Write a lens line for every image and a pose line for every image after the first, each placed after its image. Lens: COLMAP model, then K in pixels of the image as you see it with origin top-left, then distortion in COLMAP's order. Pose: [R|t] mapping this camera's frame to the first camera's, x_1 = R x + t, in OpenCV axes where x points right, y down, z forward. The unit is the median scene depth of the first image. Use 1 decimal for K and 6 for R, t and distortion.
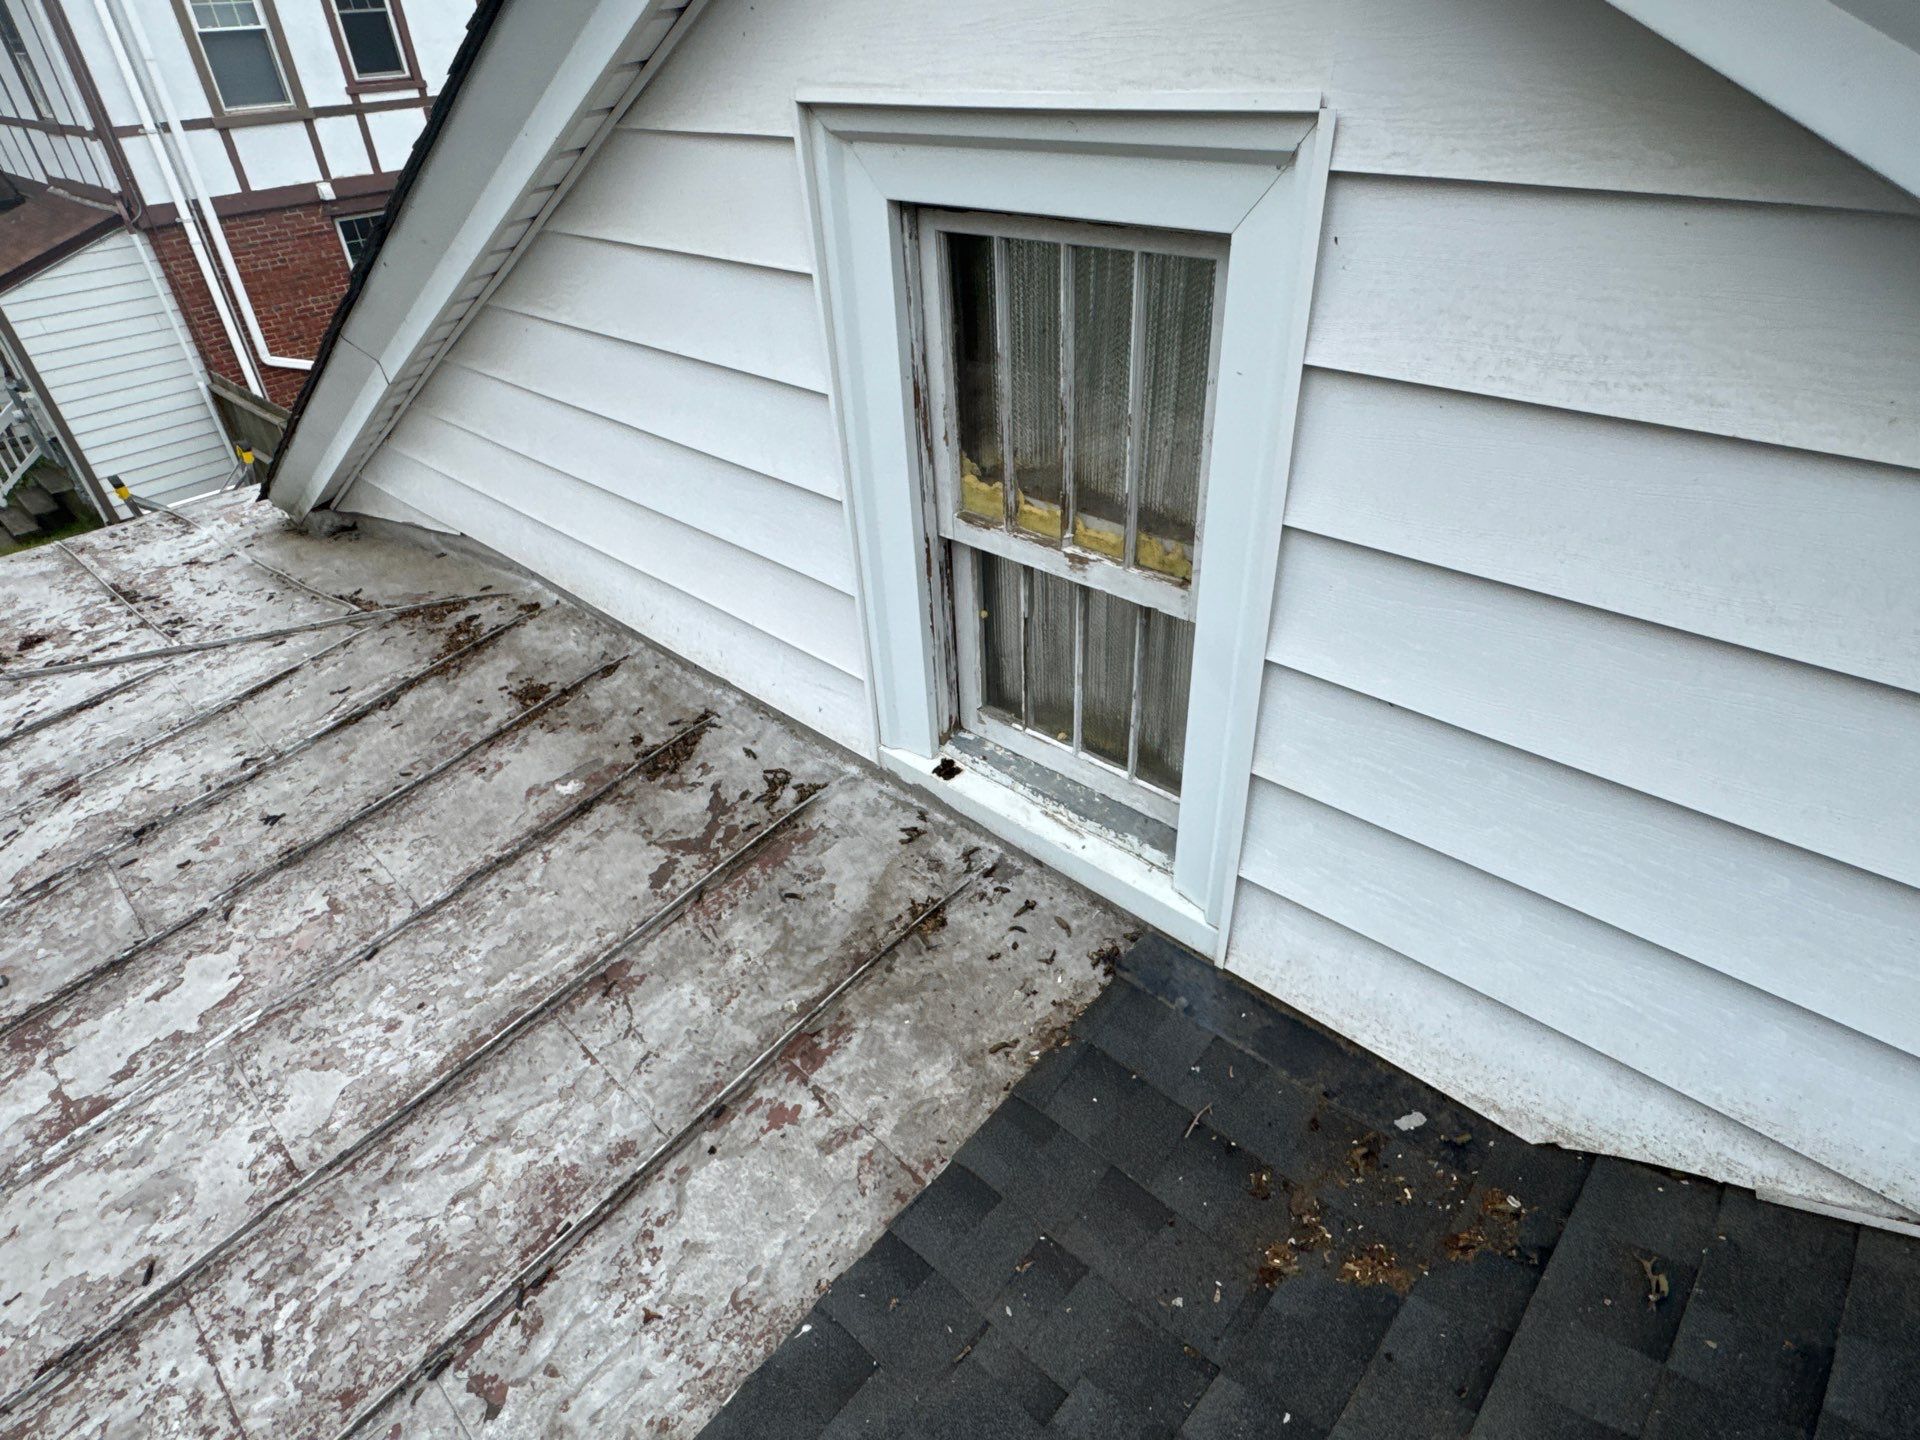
lens RADIAL K [[1069.7, 0, 958.0], [0, 1069.7, 719.8], [0, 0, 1]] dist [-0.003843, 0.001432]
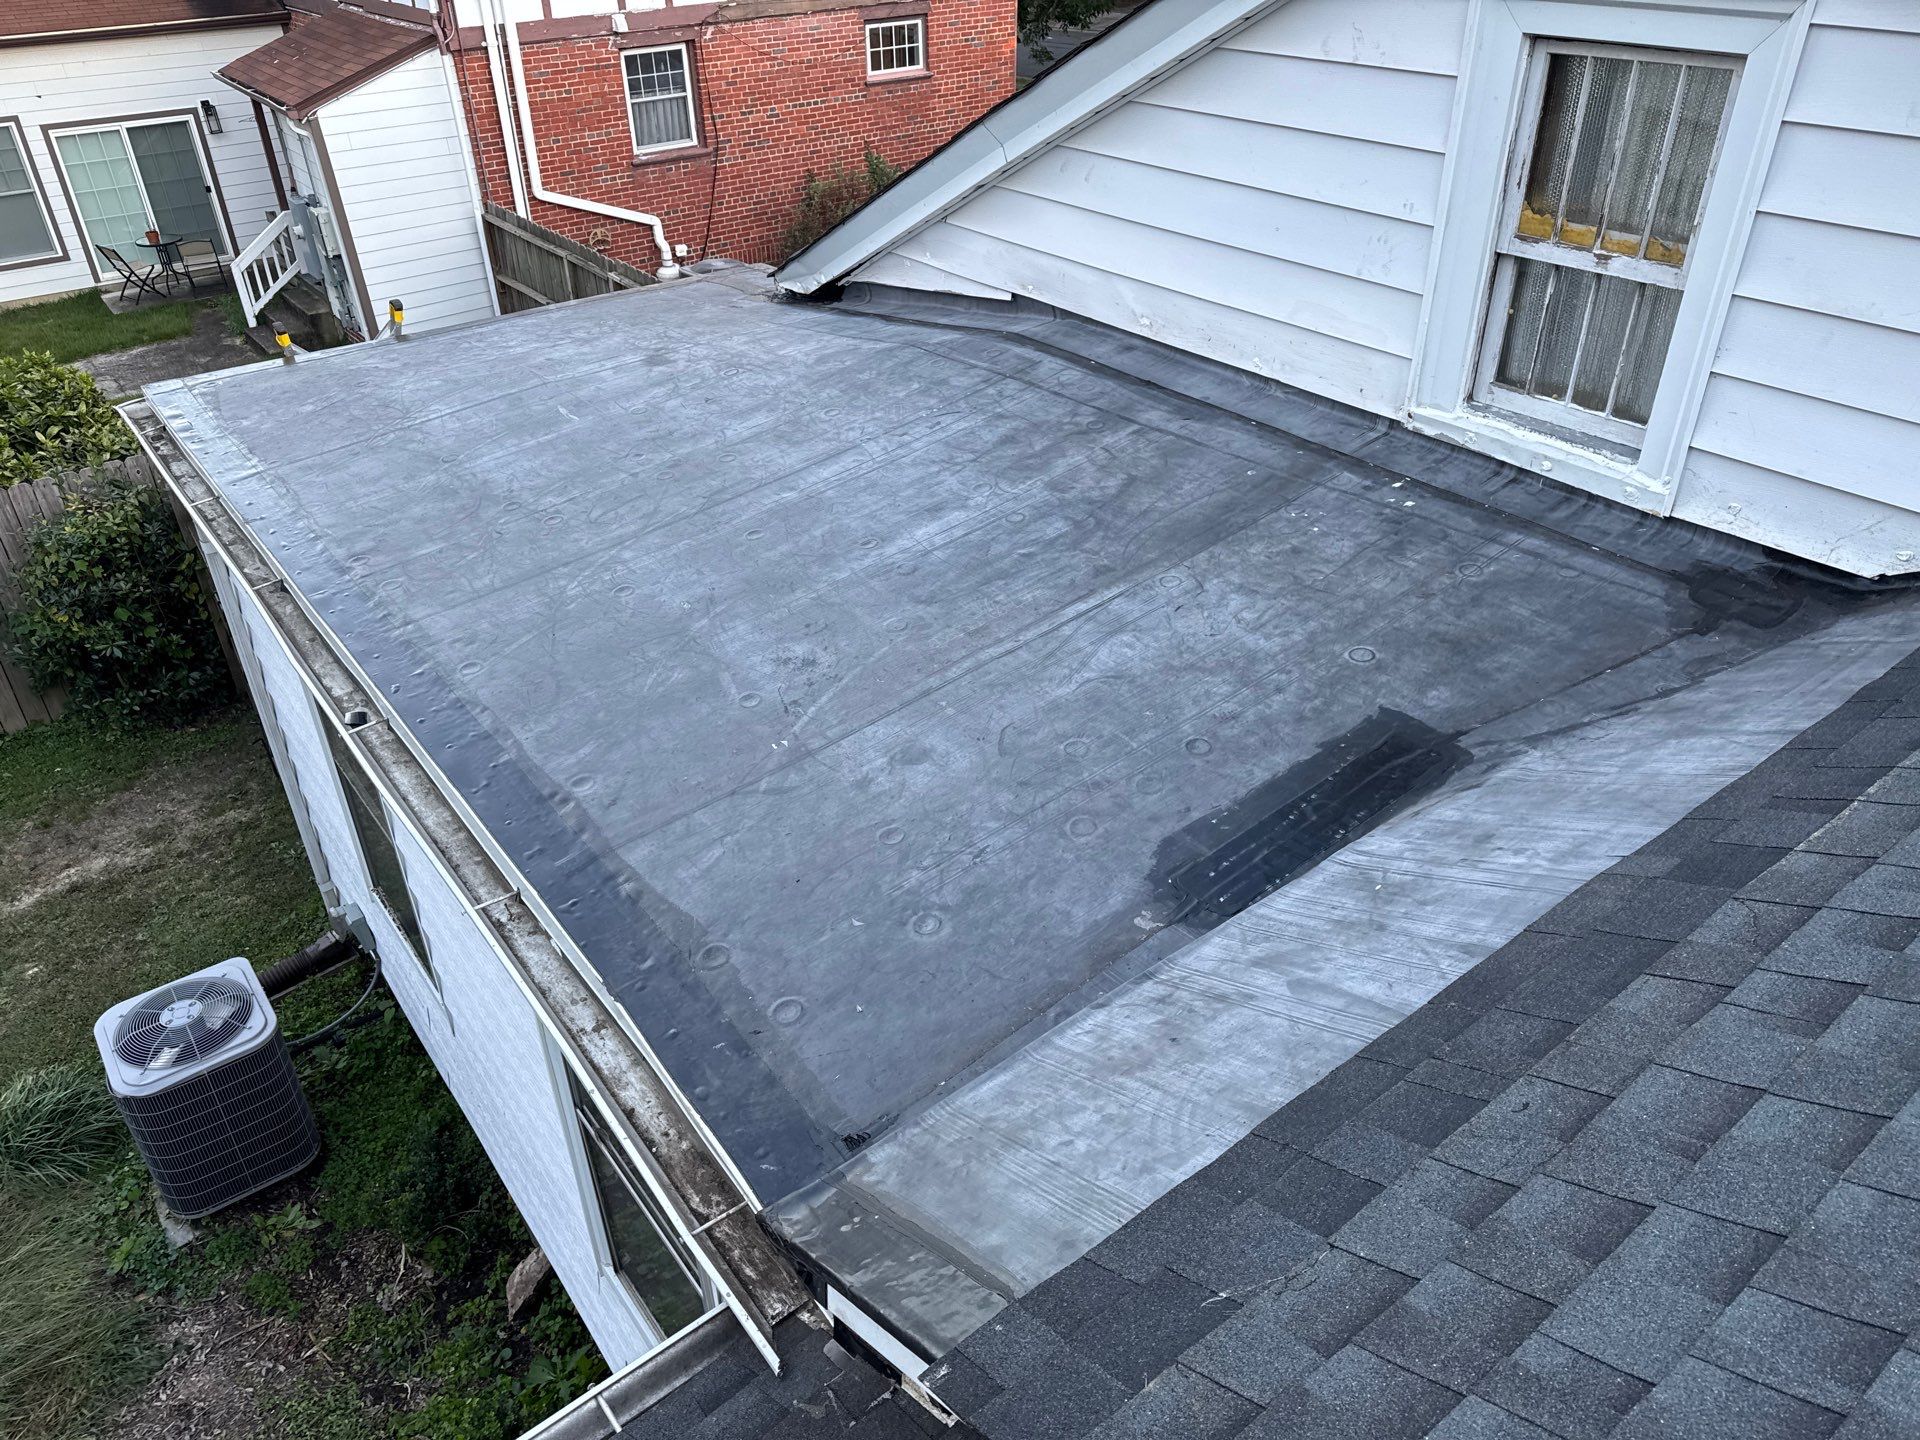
lens RADIAL K [[1359.1, 0, 954.5], [0, 1359.1, 717.6], [0, 0, 1]] dist [0.024423, -0.033735]
pose [[0.986140, 0.113458, -0.121055, -0.407500], [-0.114891, 0.993366, -0.004902, 0.514143], [0.119696, 0.018742, 0.992634, -0.899492]]
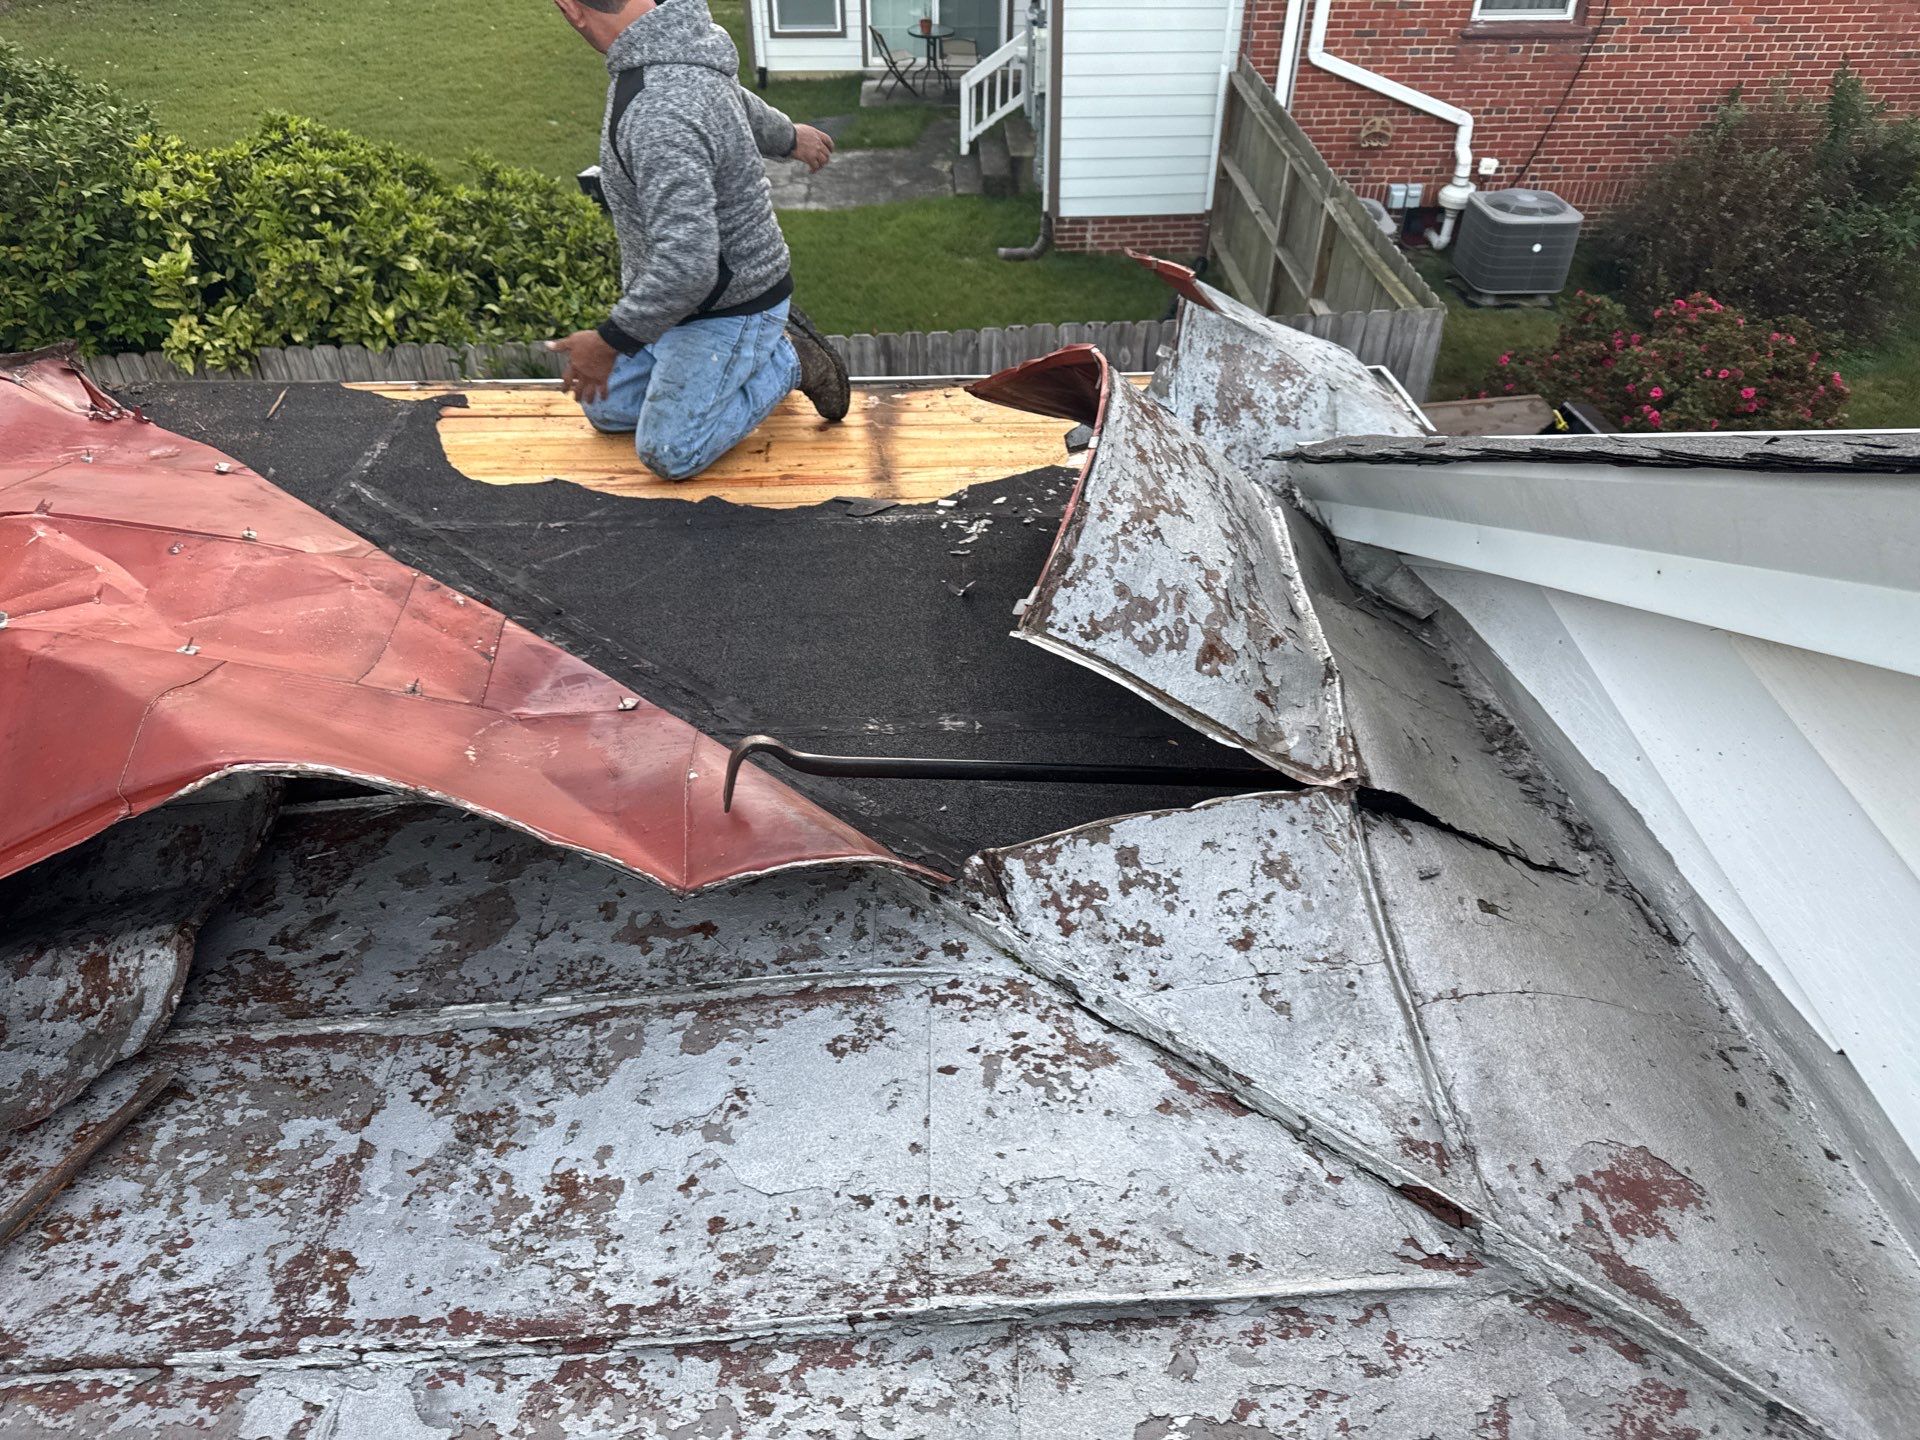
lens RADIAL K [[1359.1, 0, 935.5], [0, 1359.1, 699.6], [0, 0, 1]] dist [0.024423, -0.033735]
pose [[0.695561, 0.481548, -0.533204, -0.735937], [-0.427474, 0.873866, 0.231570, -0.362077], [0.577460, 0.066860, 0.813676, 0.812187]]
